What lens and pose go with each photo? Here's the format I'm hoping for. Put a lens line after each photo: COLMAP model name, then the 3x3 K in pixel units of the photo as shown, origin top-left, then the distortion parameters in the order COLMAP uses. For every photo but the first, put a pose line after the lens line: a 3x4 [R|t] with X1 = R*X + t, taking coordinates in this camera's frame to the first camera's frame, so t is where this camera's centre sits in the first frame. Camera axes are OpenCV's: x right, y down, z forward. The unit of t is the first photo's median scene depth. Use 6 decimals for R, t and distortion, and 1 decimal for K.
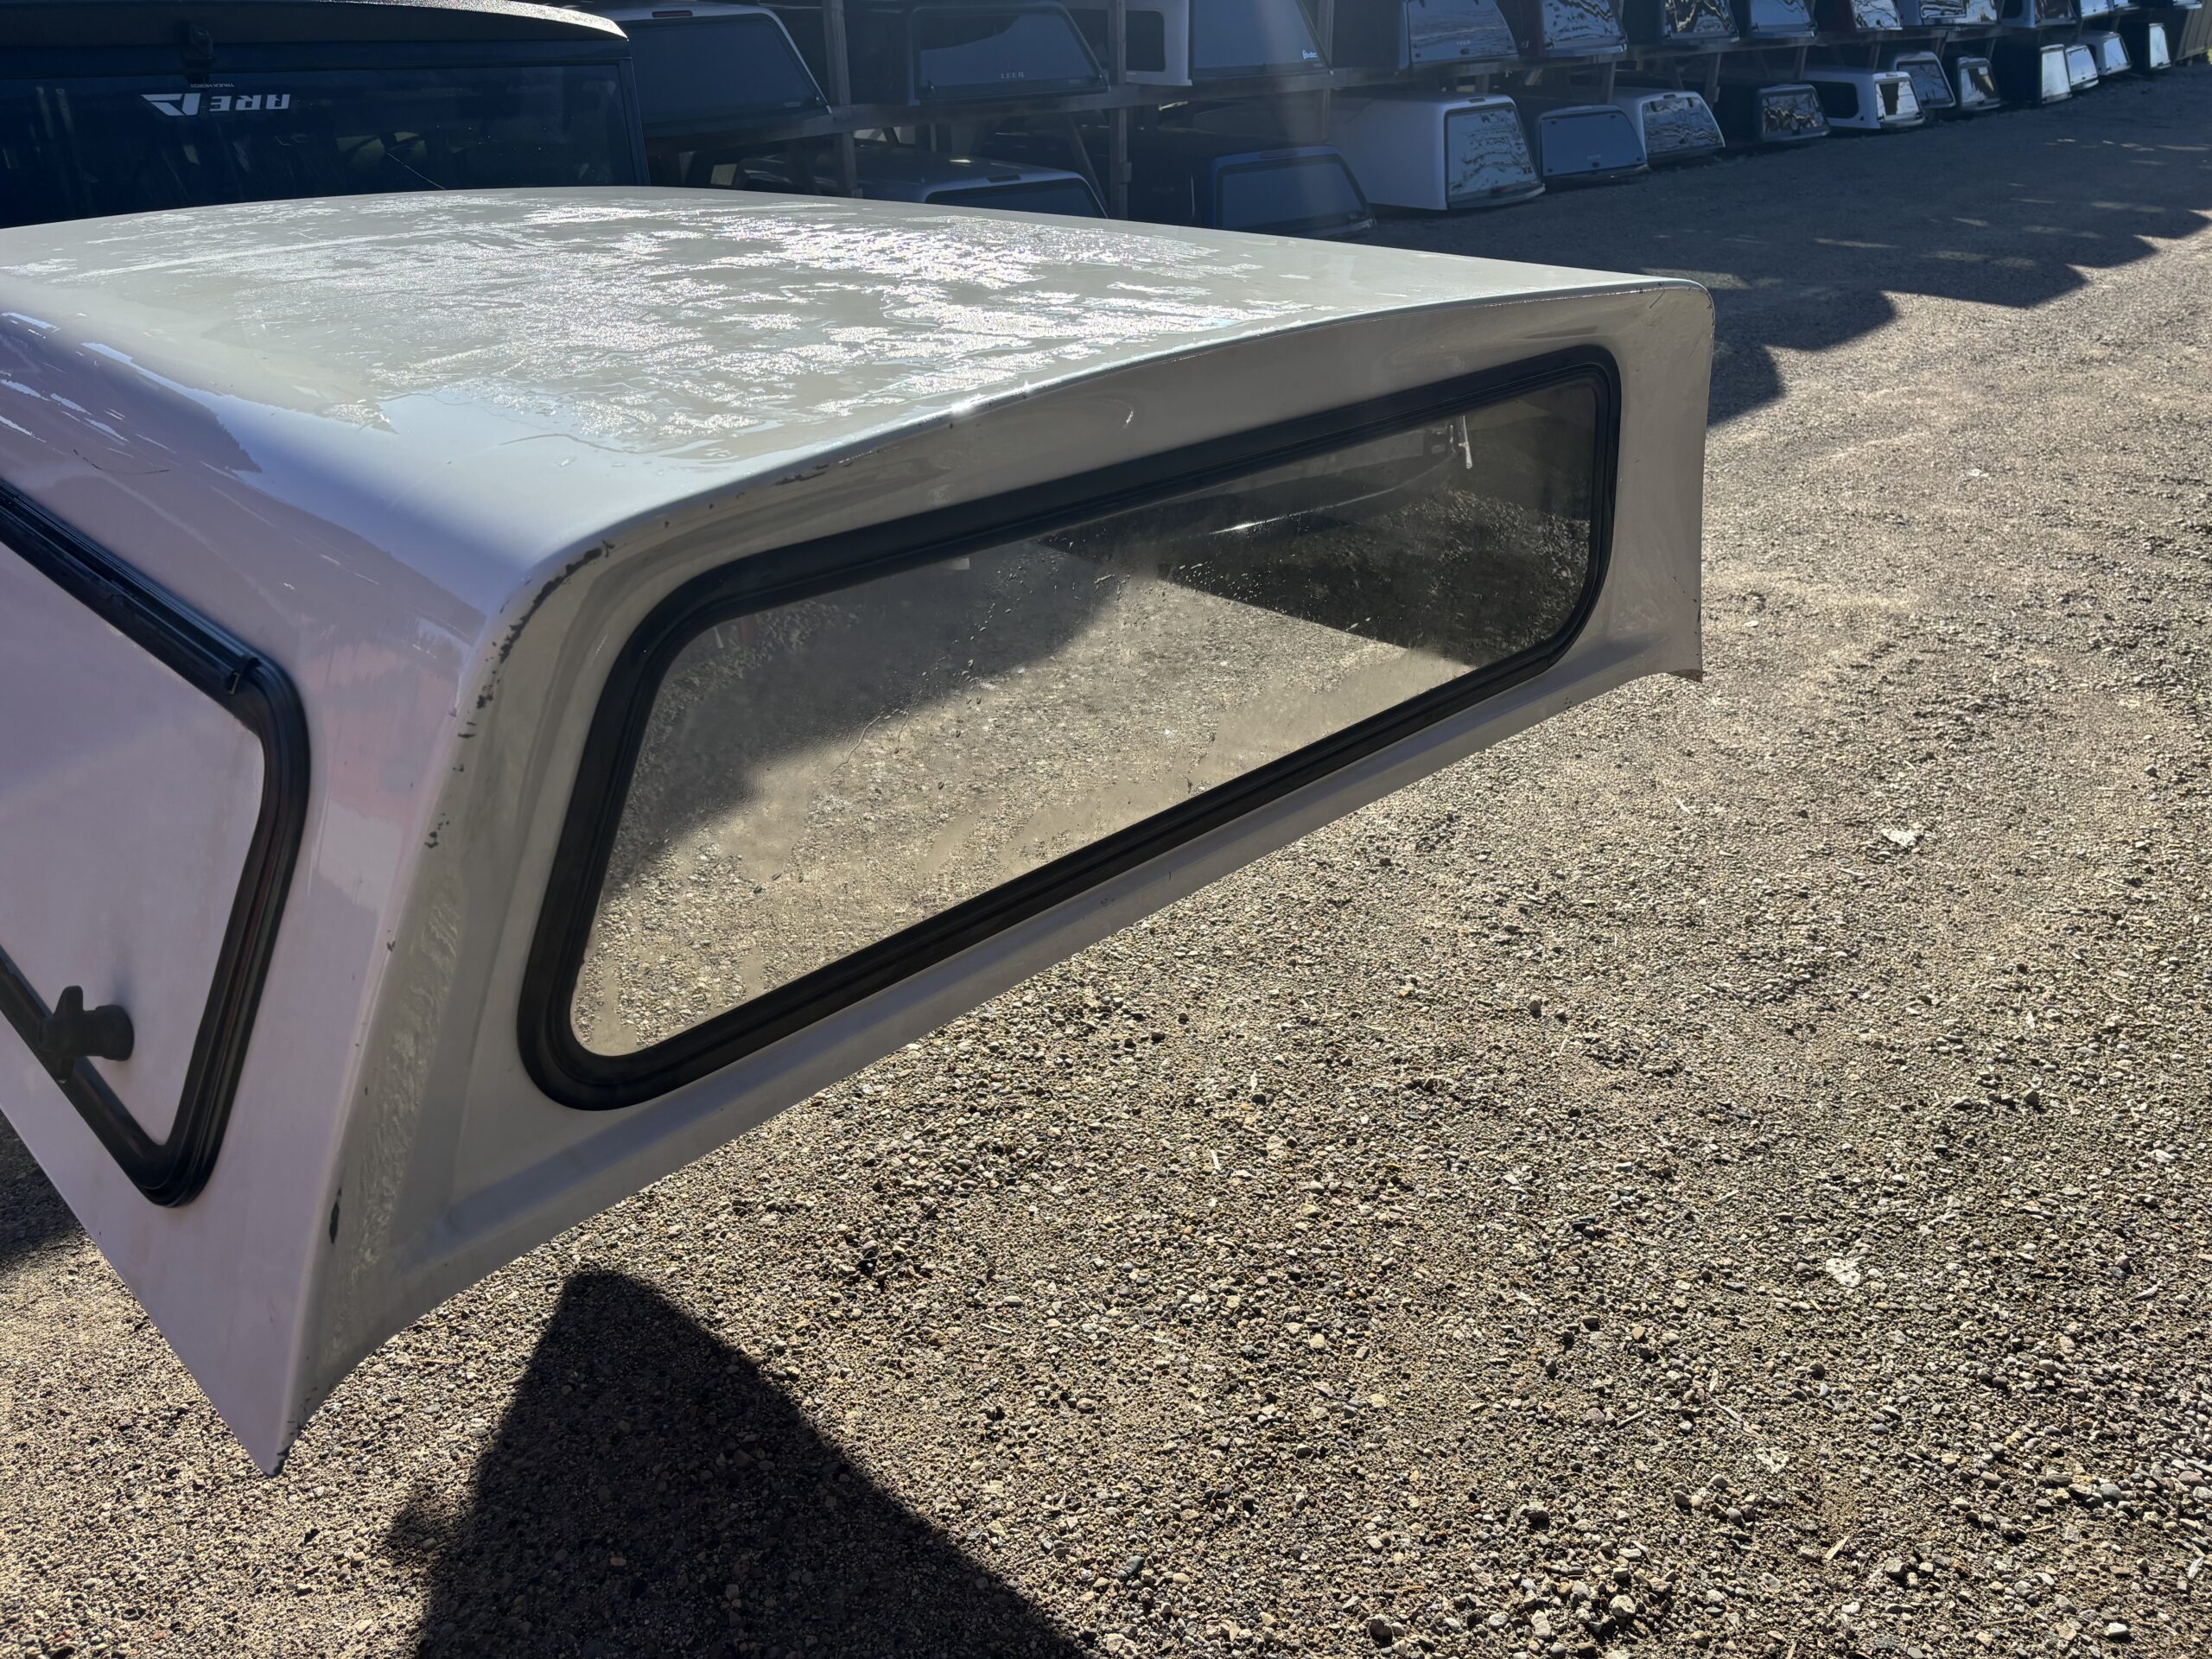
lens RADIAL K [[1689.1, 0, 1109.7], [0, 1689.1, 839.0], [0, 0, 1]] dist [0.067105, -0.091494]
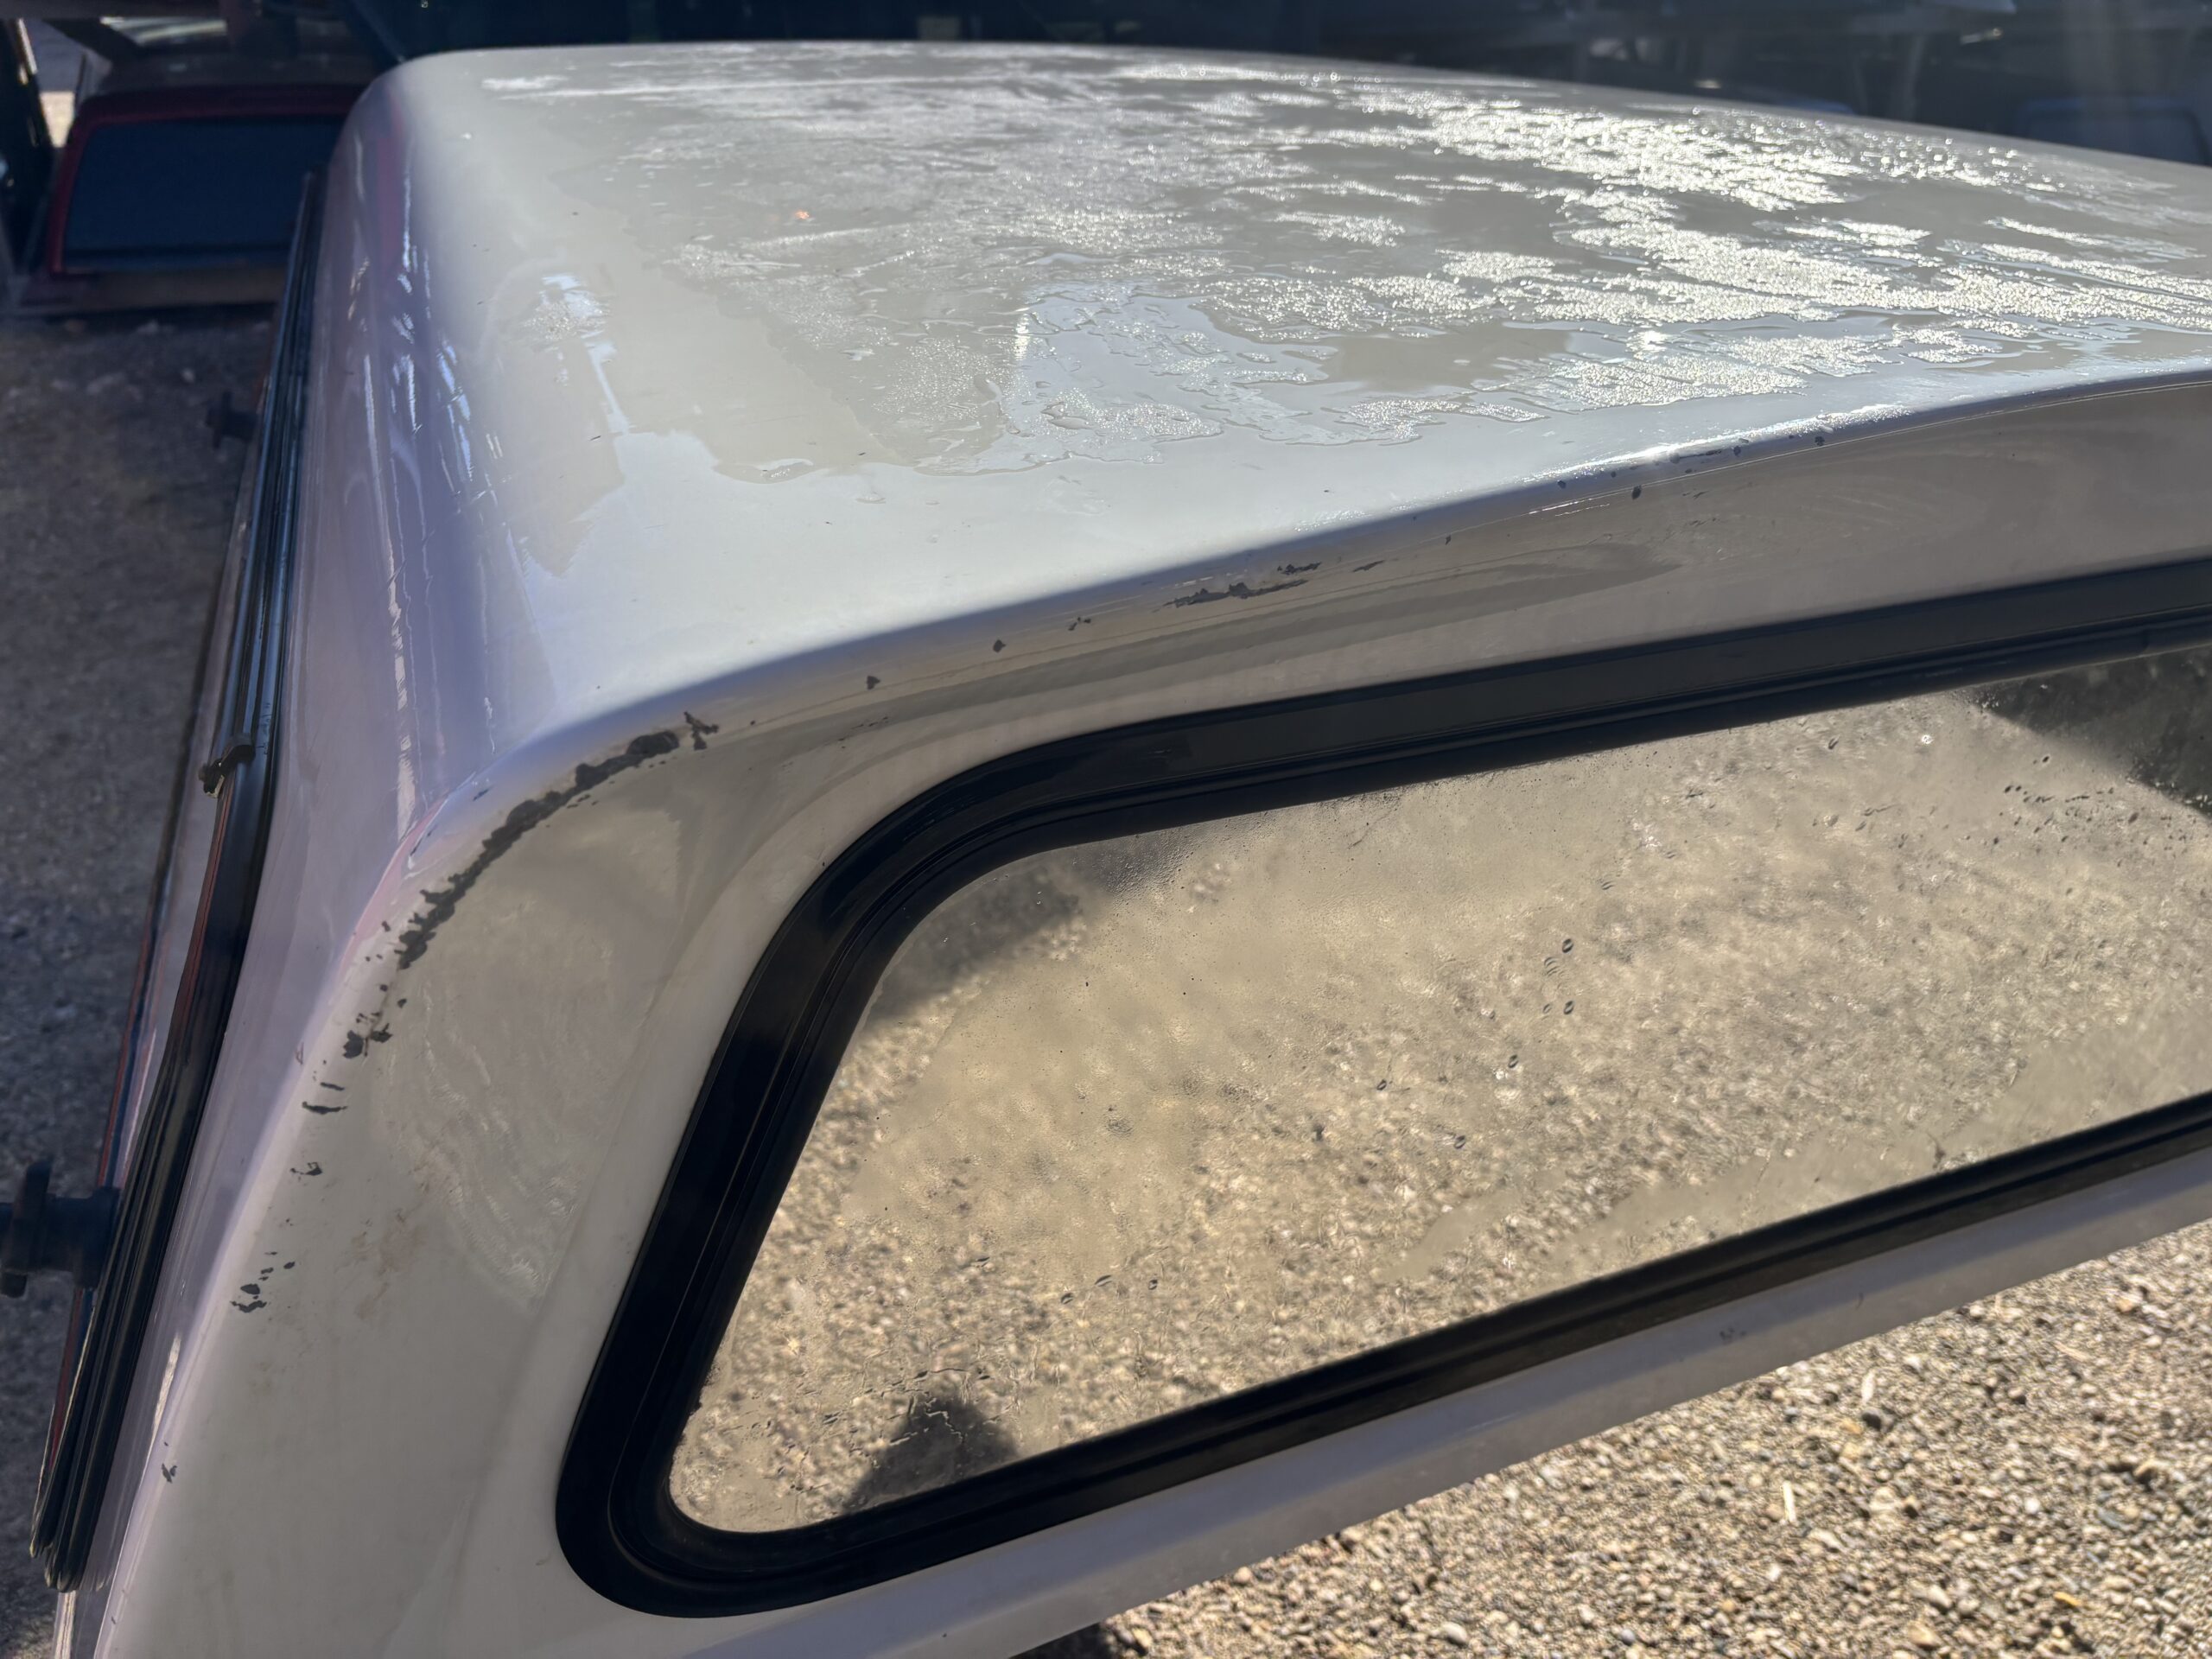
lens RADIAL K [[1689.1, 0, 1109.7], [0, 1689.1, 839.0], [0, 0, 1]] dist [0.067105, -0.091494]
pose [[0.923135, 0.209467, -0.322406, -0.037291], [-0.197082, 0.977814, 0.070987, -0.103189], [0.330123, -0.001990, 0.943936, 0.347005]]
